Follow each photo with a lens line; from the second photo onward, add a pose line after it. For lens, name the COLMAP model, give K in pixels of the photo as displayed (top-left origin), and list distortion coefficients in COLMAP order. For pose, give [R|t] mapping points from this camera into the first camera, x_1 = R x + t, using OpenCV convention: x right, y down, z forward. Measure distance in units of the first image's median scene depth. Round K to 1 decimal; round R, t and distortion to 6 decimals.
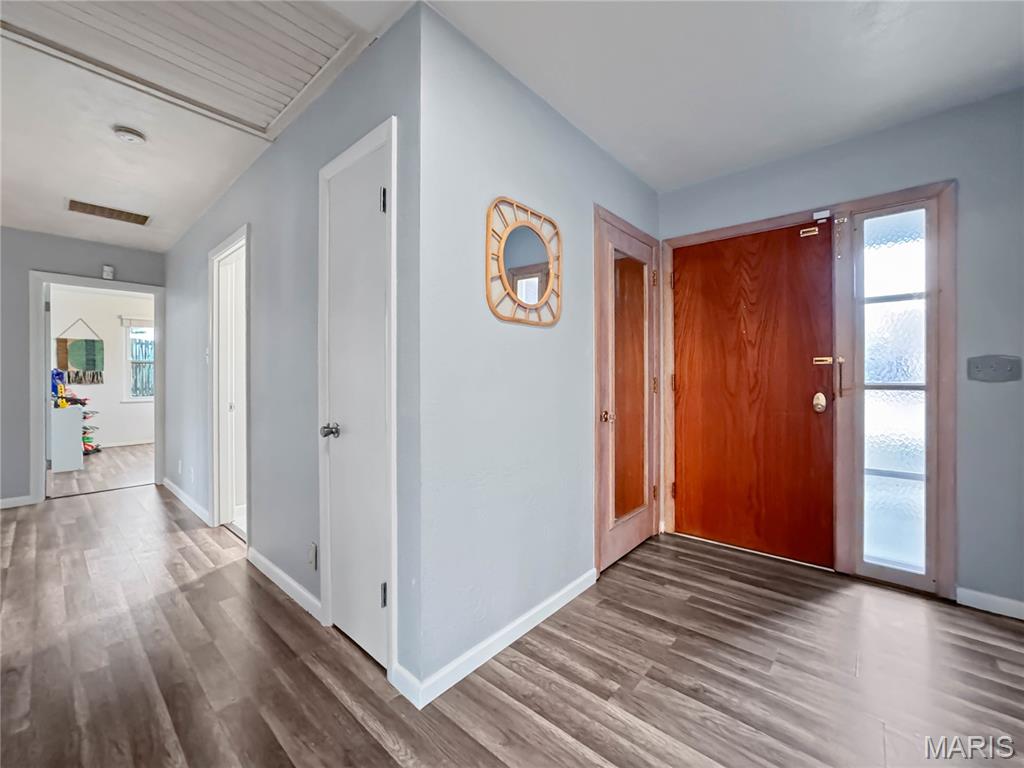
lens RADIAL K [[419.4, 0, 512.9], [0, 419.4, 375.5], [0, 0, 1]] dist [-0.025493, 0.006703]
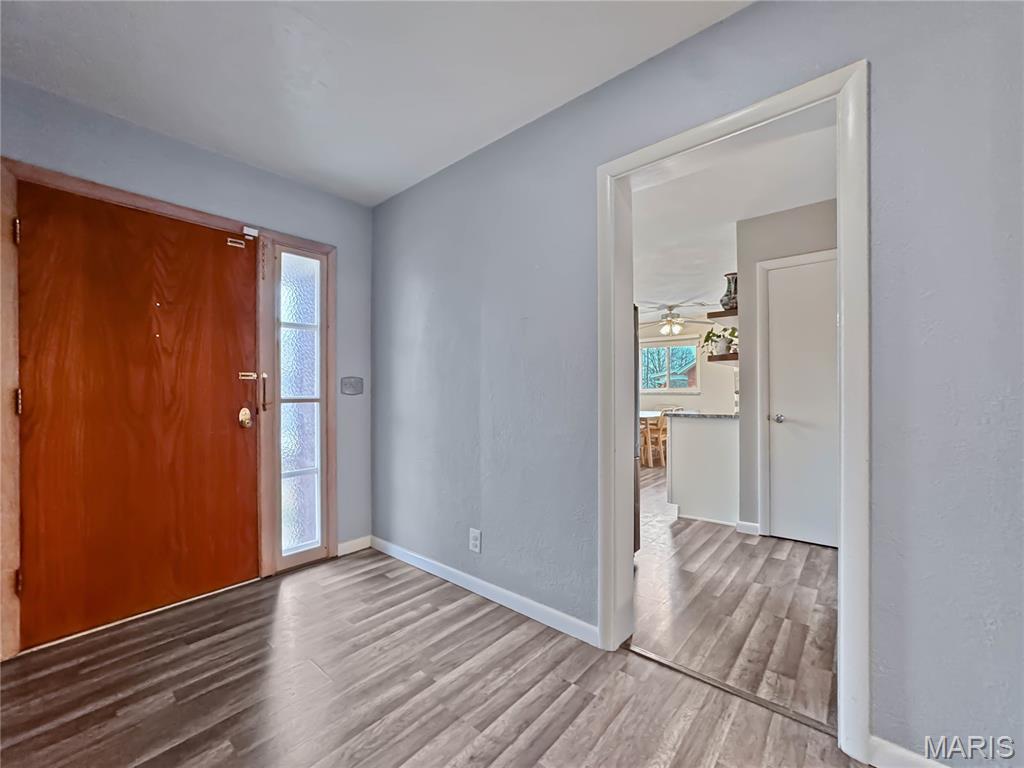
lens RADIAL K [[419.4, 0, 514.2], [0, 419.4, 388.3], [0, 0, 1]] dist [-0.025493, 0.006703]
pose [[-0.028154, 0.007110, 0.999578, -0.286865], [0.003011, 0.999971, -0.007028, 0.003849], [-0.999599, 0.002812, -0.028174, 0.390258]]
